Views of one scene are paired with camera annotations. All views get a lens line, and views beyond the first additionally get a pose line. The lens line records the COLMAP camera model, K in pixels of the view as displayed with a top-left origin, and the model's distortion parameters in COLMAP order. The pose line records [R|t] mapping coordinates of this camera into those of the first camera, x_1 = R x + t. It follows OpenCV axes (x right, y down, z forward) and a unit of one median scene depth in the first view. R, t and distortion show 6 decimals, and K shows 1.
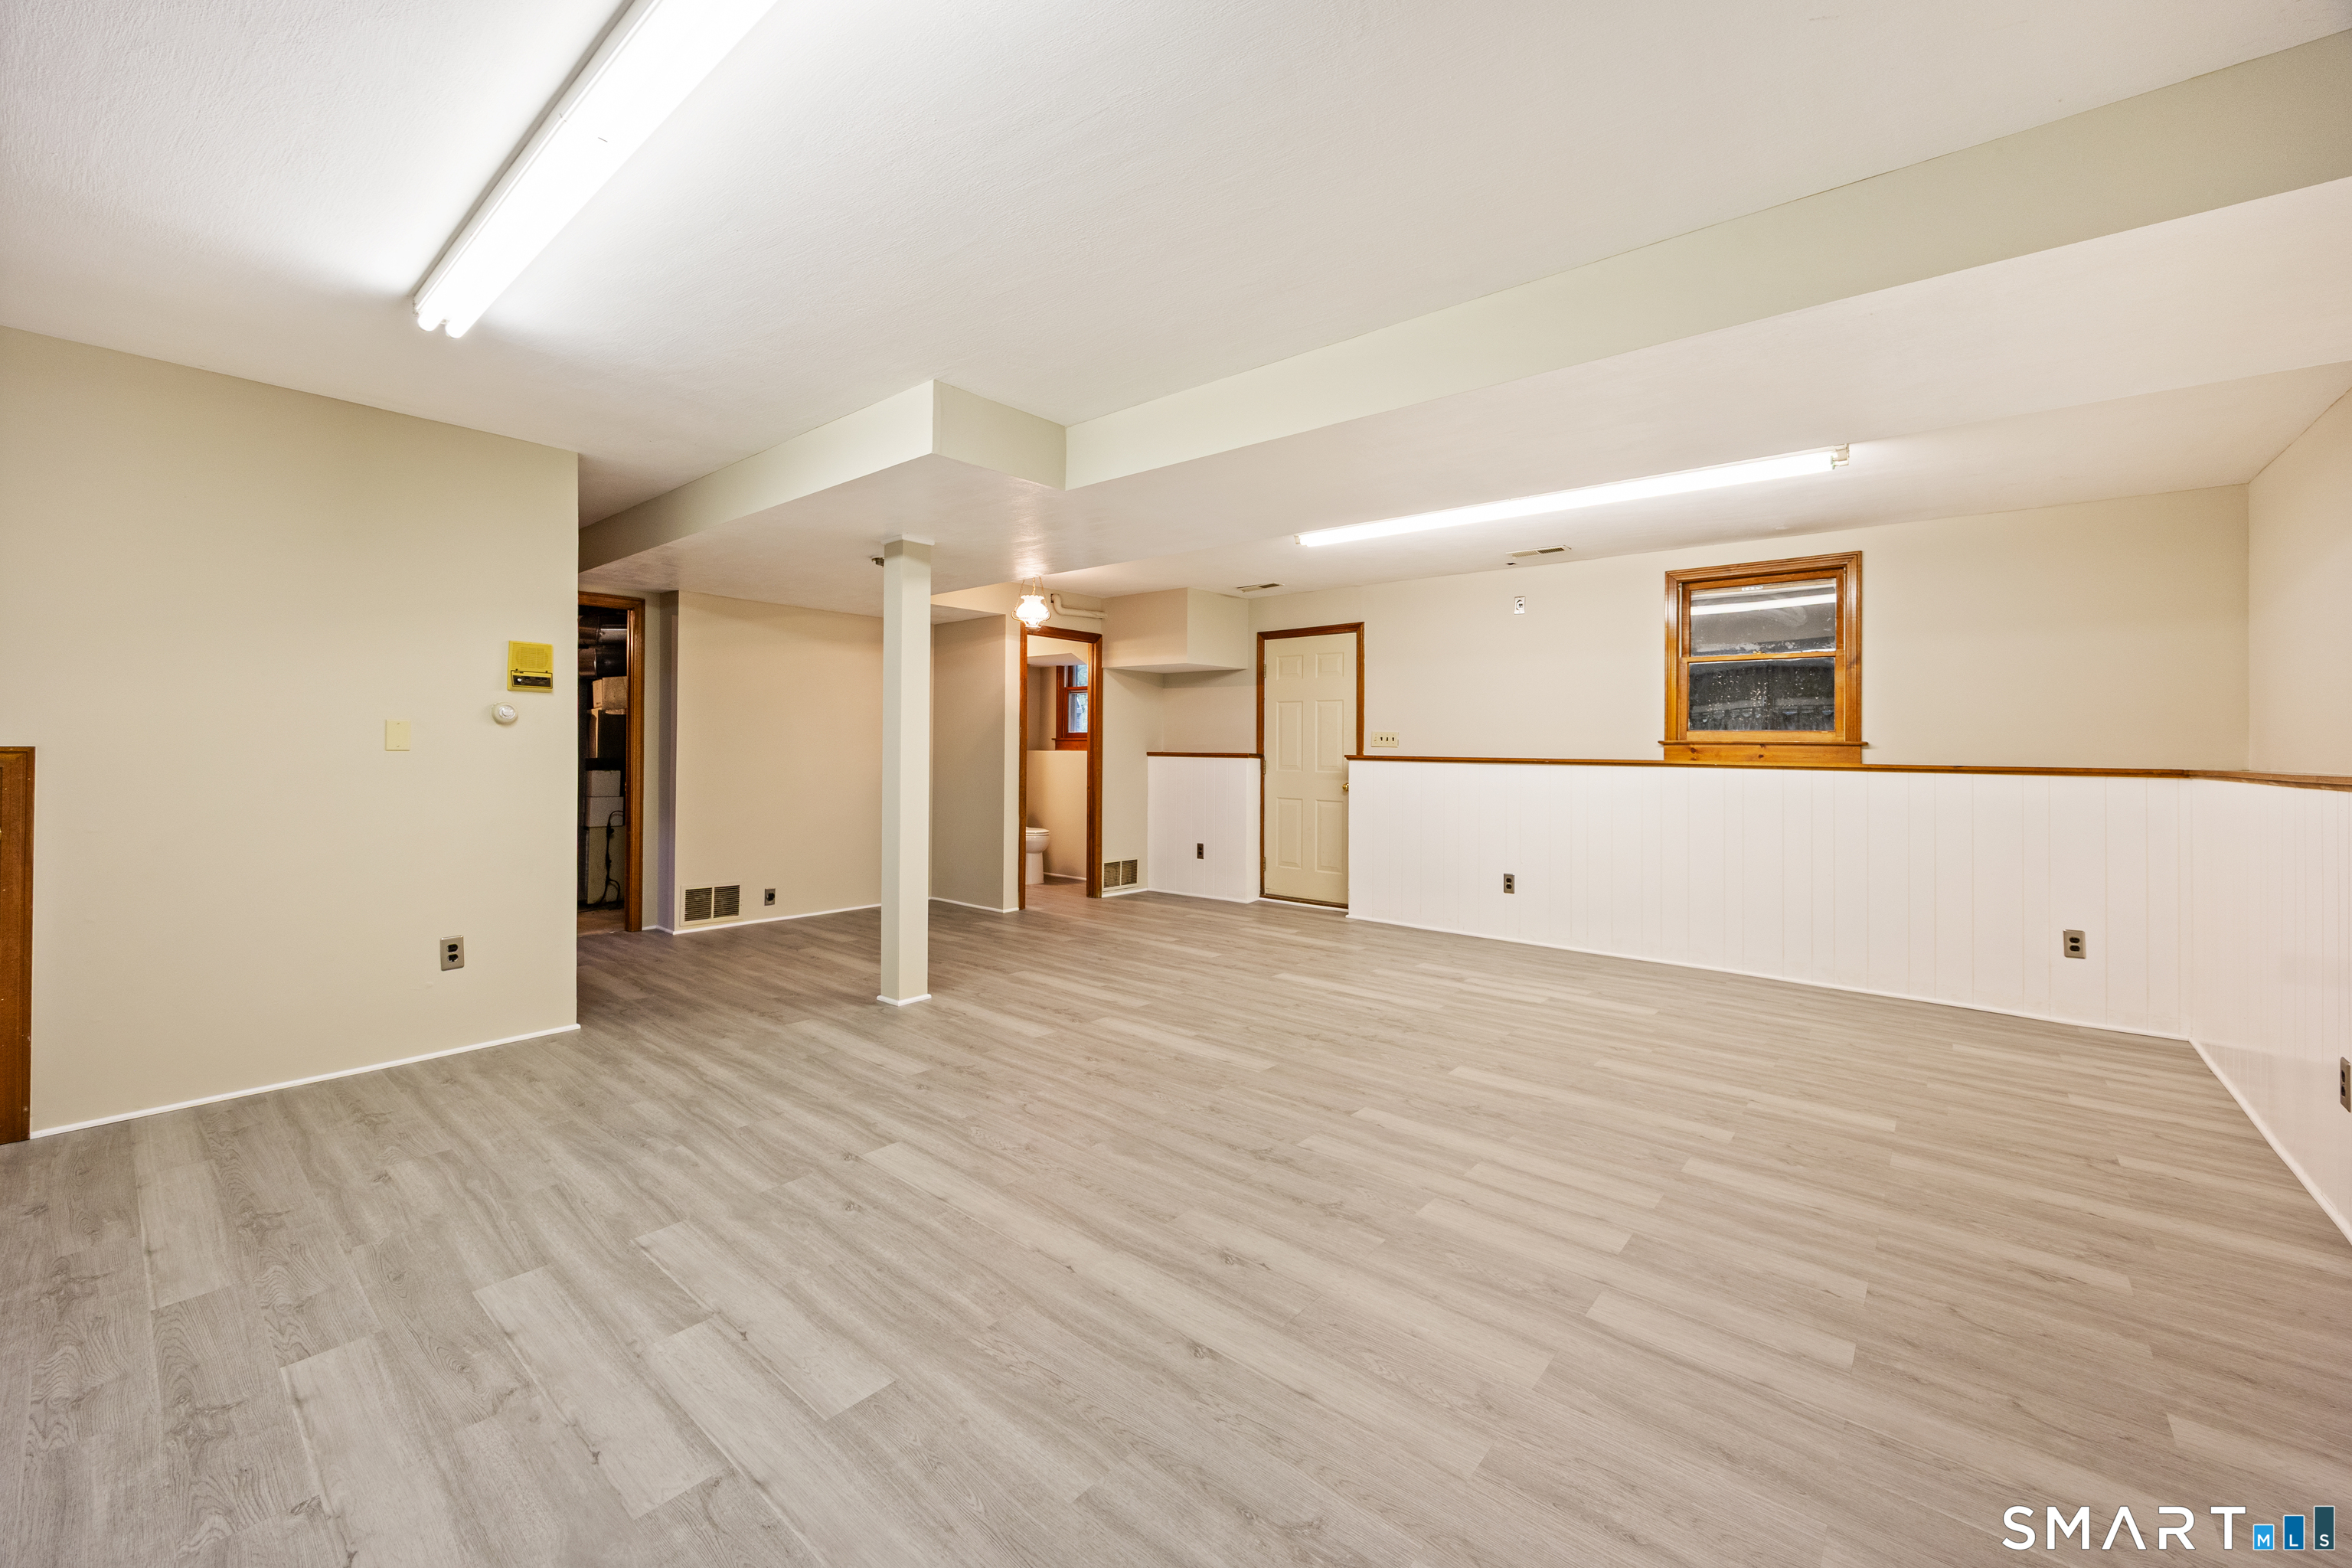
lens RADIAL K [[917.6, 0, 1187.5], [0, 917.6, 789.0], [0, 0, 1]] dist [0.002367, -0.001086]
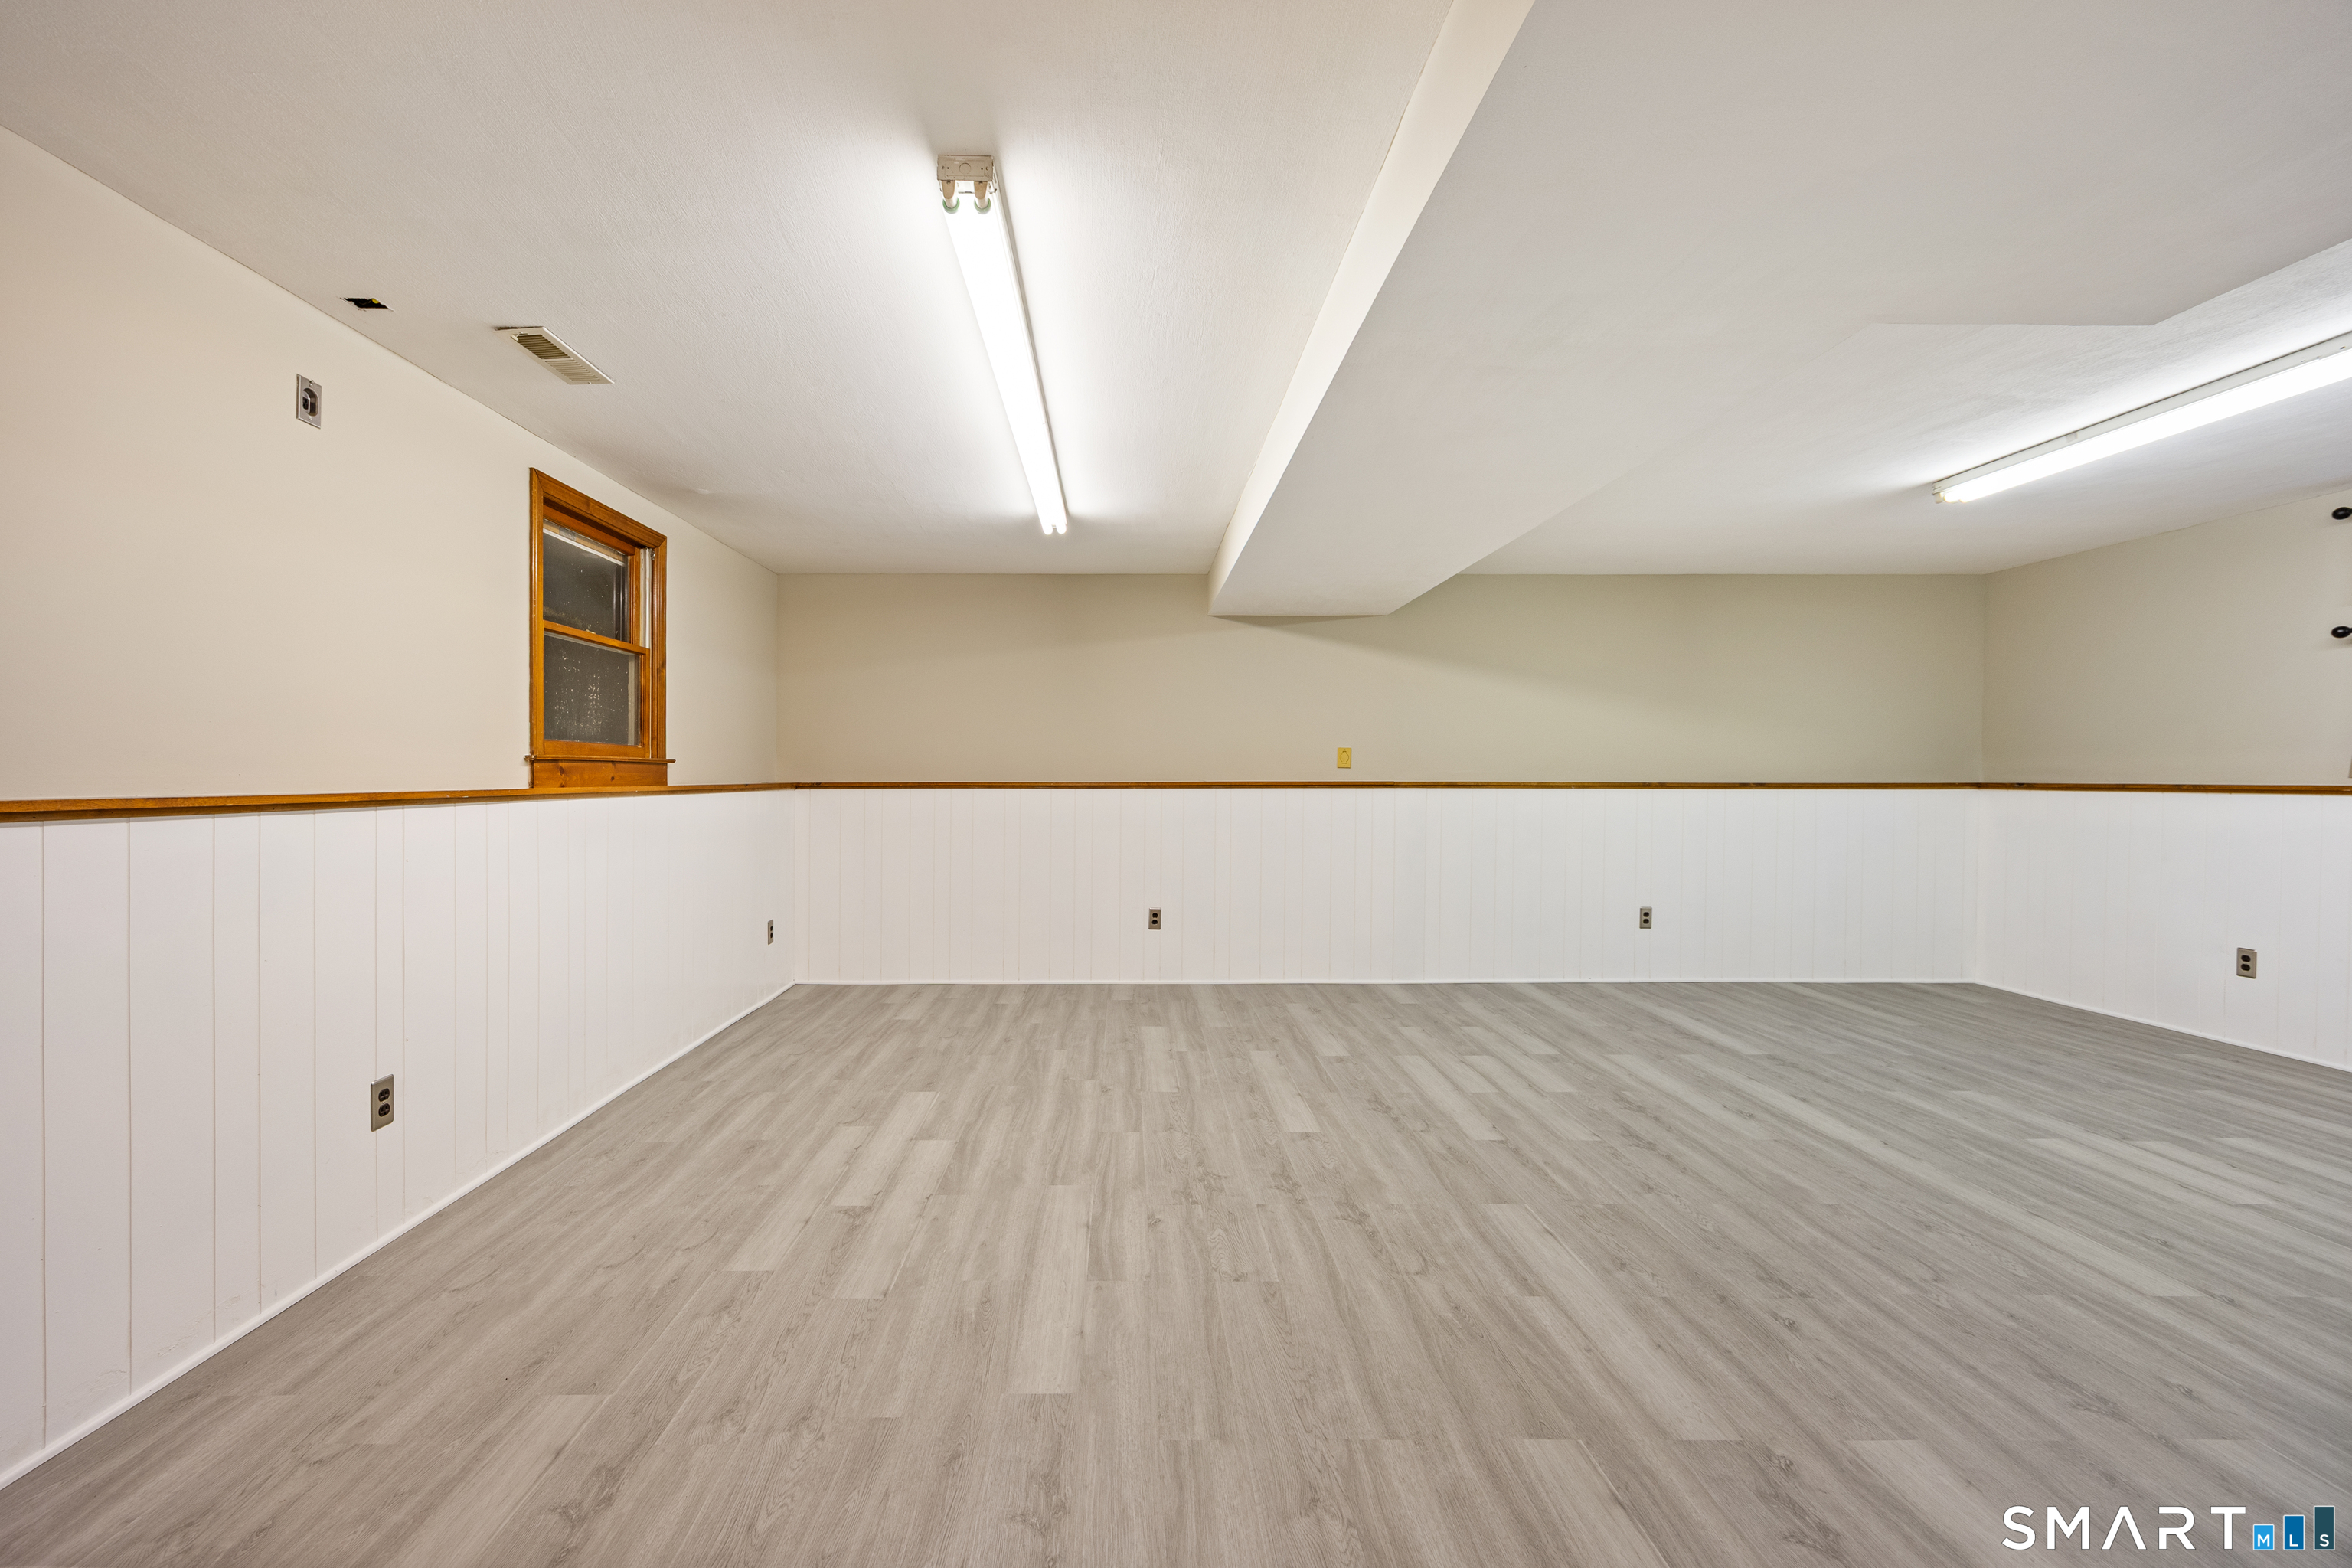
lens RADIAL K [[917.6, 0, 1122.9], [0, 917.6, 771.1], [0, 0, 1]] dist [0.002367, -0.001086]
pose [[-0.636981, -0.005545, 0.770860, -0.334862], [0.029560, 0.999063, 0.031613, -0.091678], [-0.770313, 0.042923, -0.636220, 1.991648]]
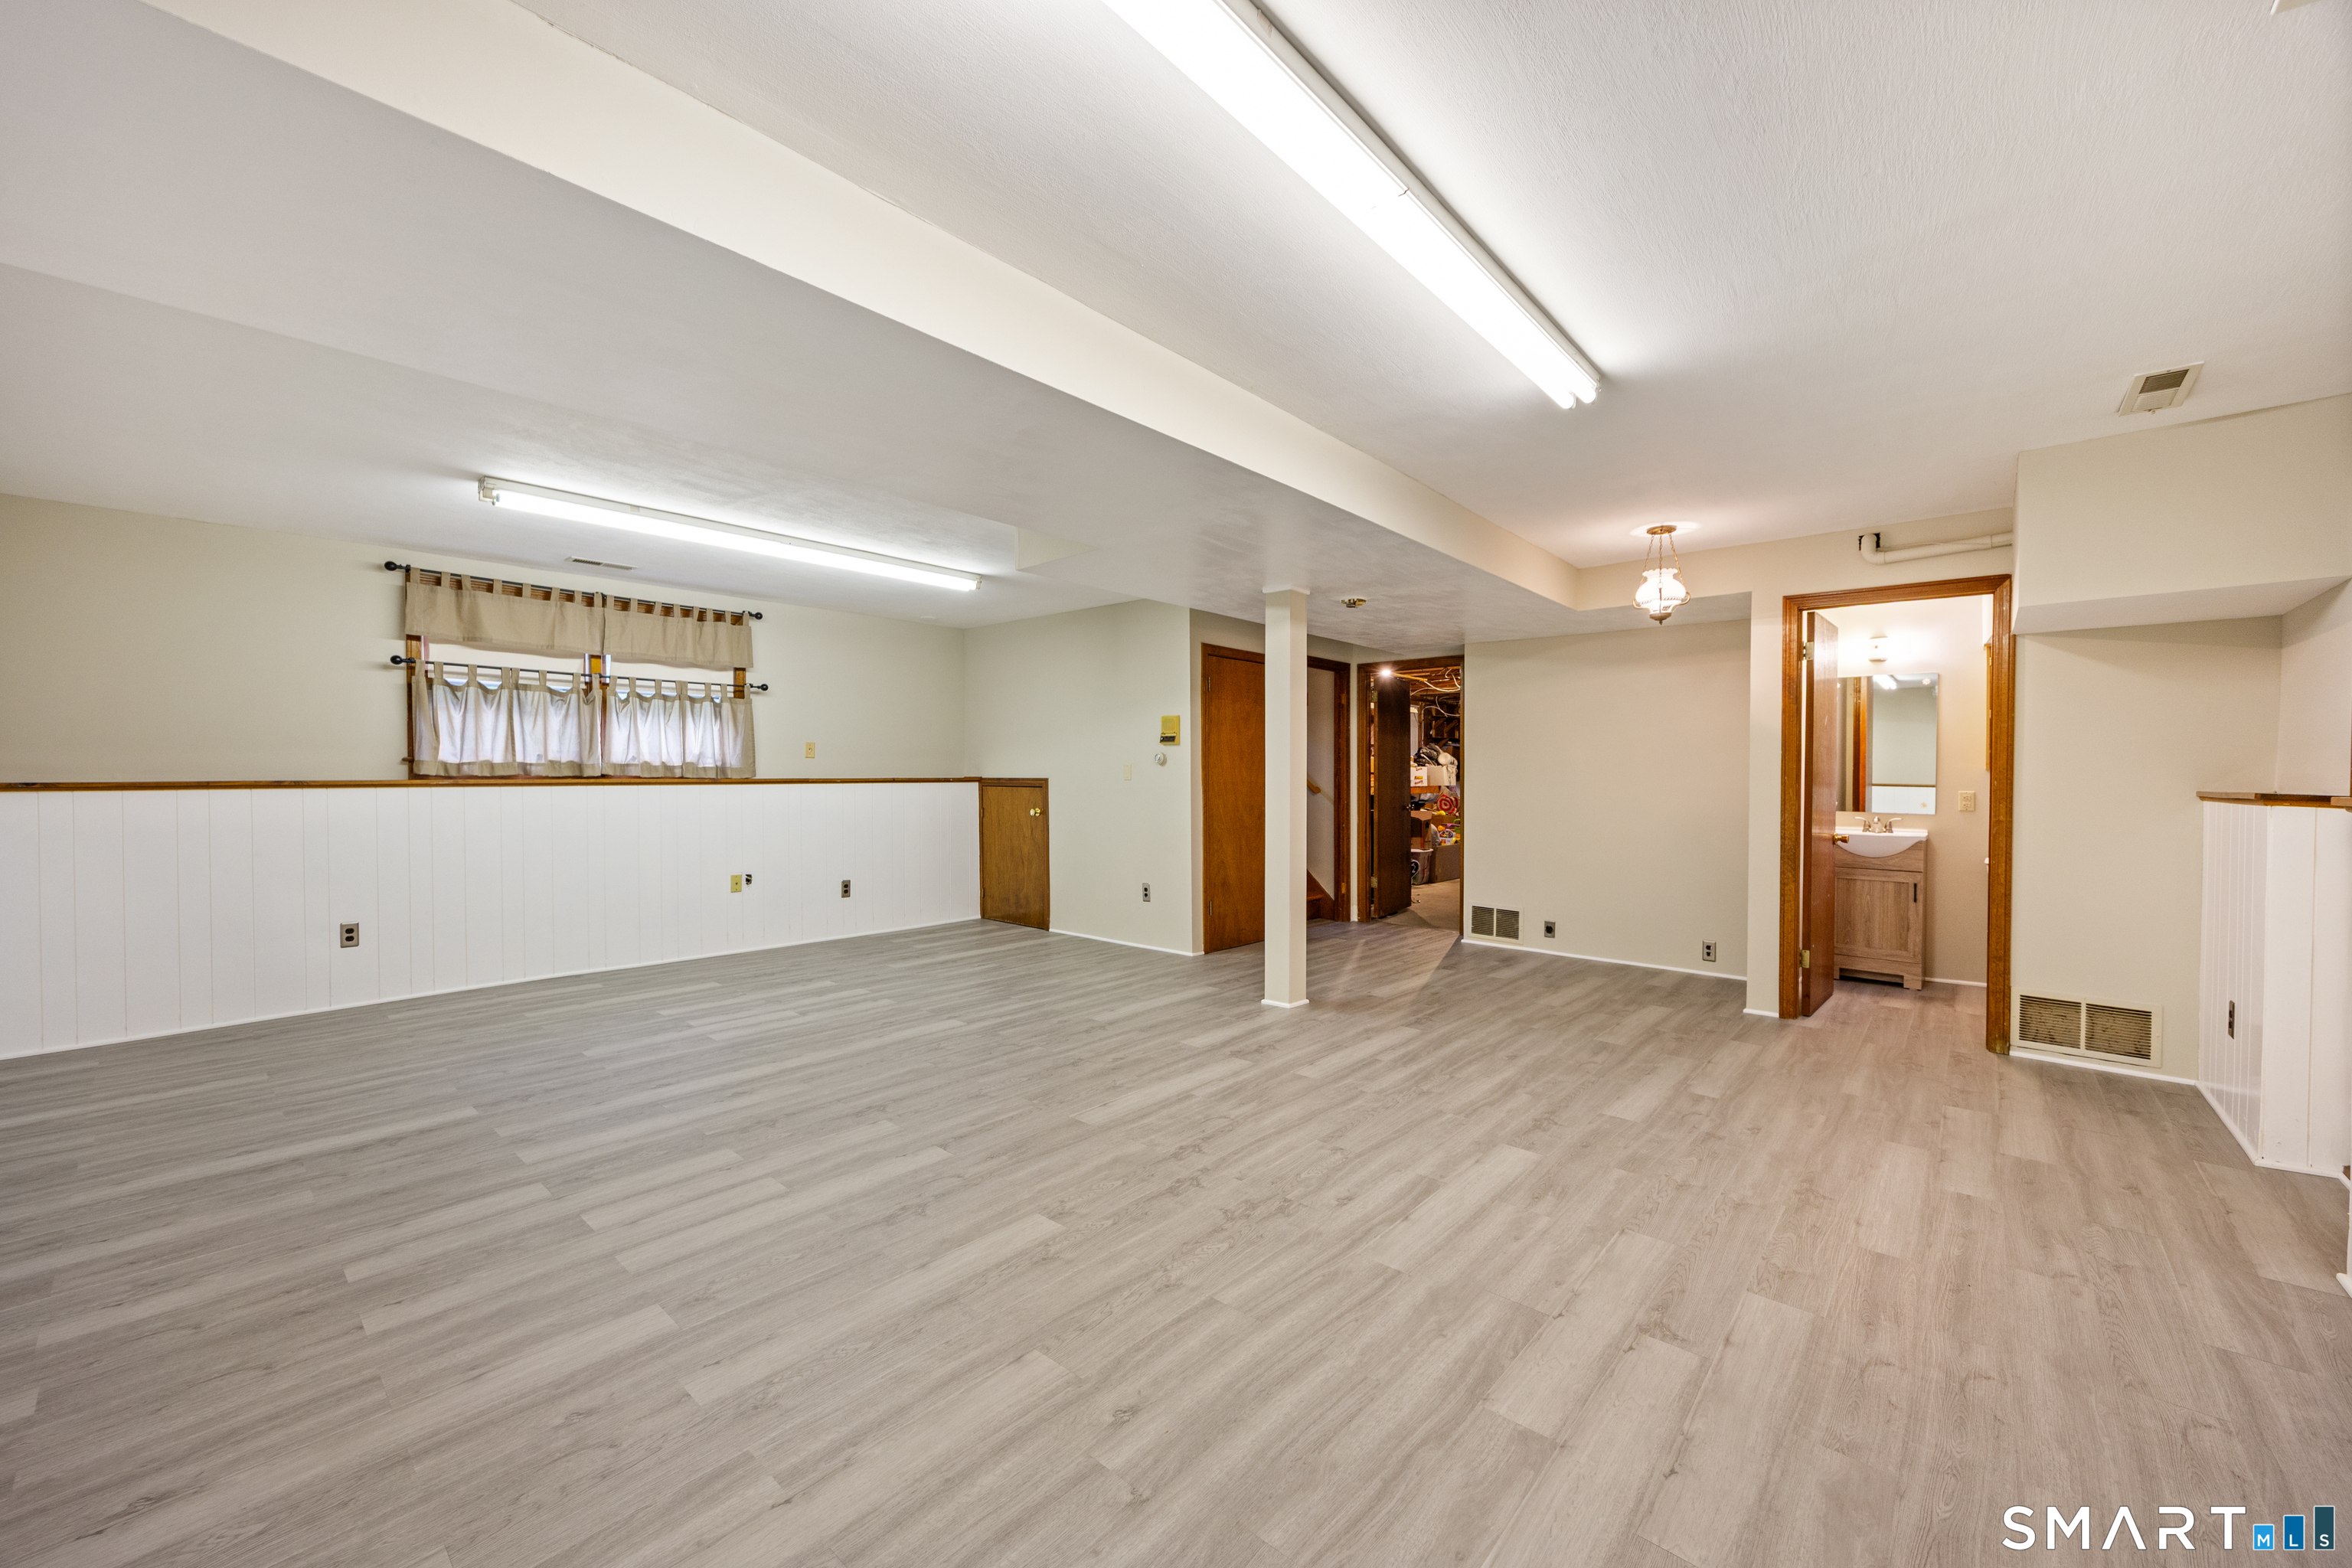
lens RADIAL K [[917.6, 0, 1172.7], [0, 917.6, 791.5], [0, 0, 1]] dist [0.002367, -0.001086]
pose [[-0.033211, 0.005756, -0.999432, 1.171441], [-0.049644, 0.998740, 0.007402, -0.040686], [0.998215, 0.049862, -0.032883, 1.298811]]
